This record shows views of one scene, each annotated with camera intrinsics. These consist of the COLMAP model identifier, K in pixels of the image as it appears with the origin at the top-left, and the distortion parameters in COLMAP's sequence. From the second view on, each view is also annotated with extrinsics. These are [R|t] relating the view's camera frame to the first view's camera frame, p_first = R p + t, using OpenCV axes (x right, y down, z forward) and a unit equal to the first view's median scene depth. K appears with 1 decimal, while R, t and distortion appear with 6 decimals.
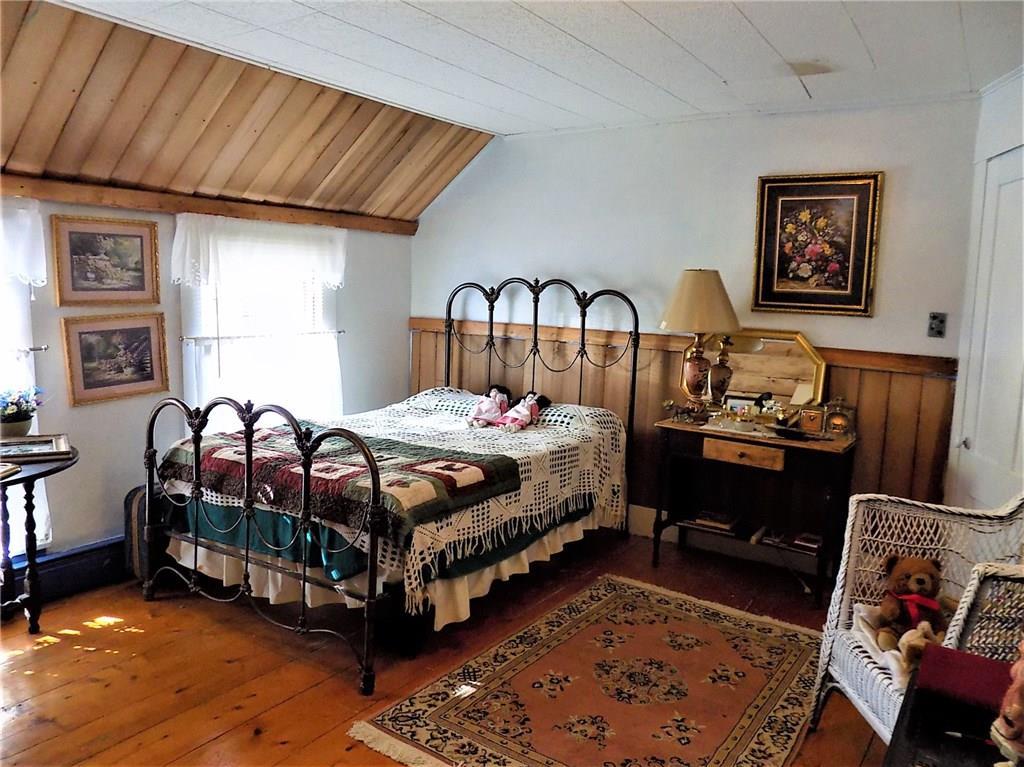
lens RADIAL K [[692.8, 0, 512.0], [0, 692.8, 383.5], [0, 0, 1]] dist [-0.077234, 0.058163]
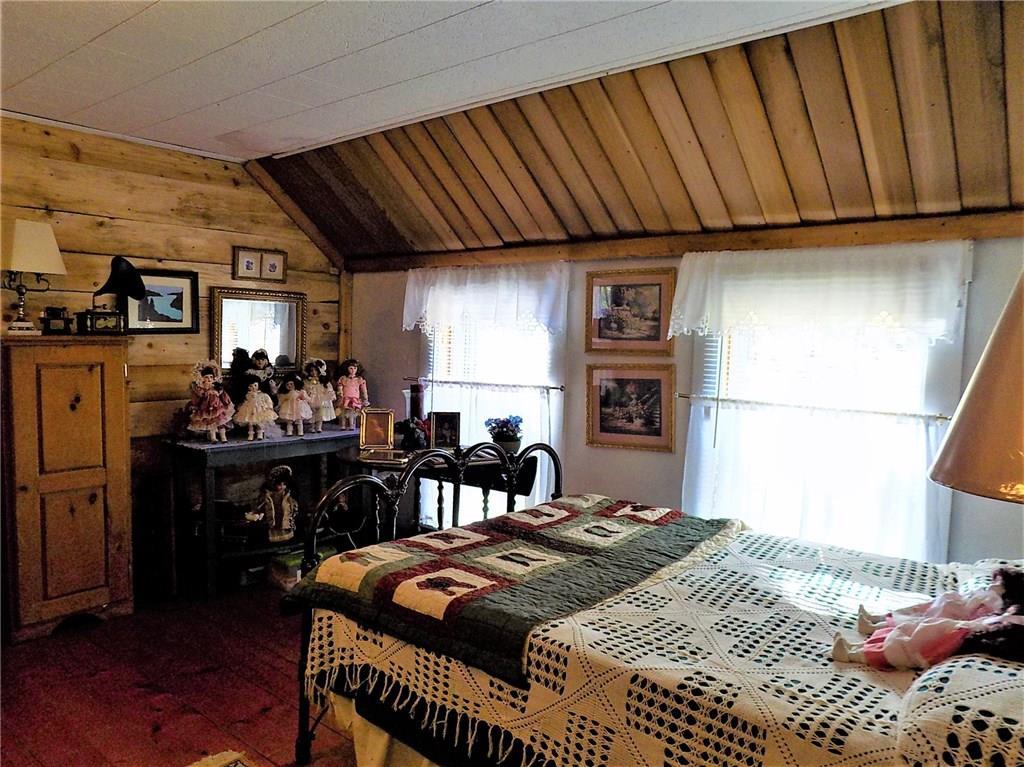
lens RADIAL K [[752.6, 0, 512.0], [0, 752.6, 383.5], [0, 0, 1]] dist [-0.004174, -0.001164]
pose [[-0.054857, 0.043745, -0.997536, 0.537054], [-0.161184, 0.985549, 0.052083, -0.103359], [0.985399, 0.163643, -0.047013, 0.889855]]
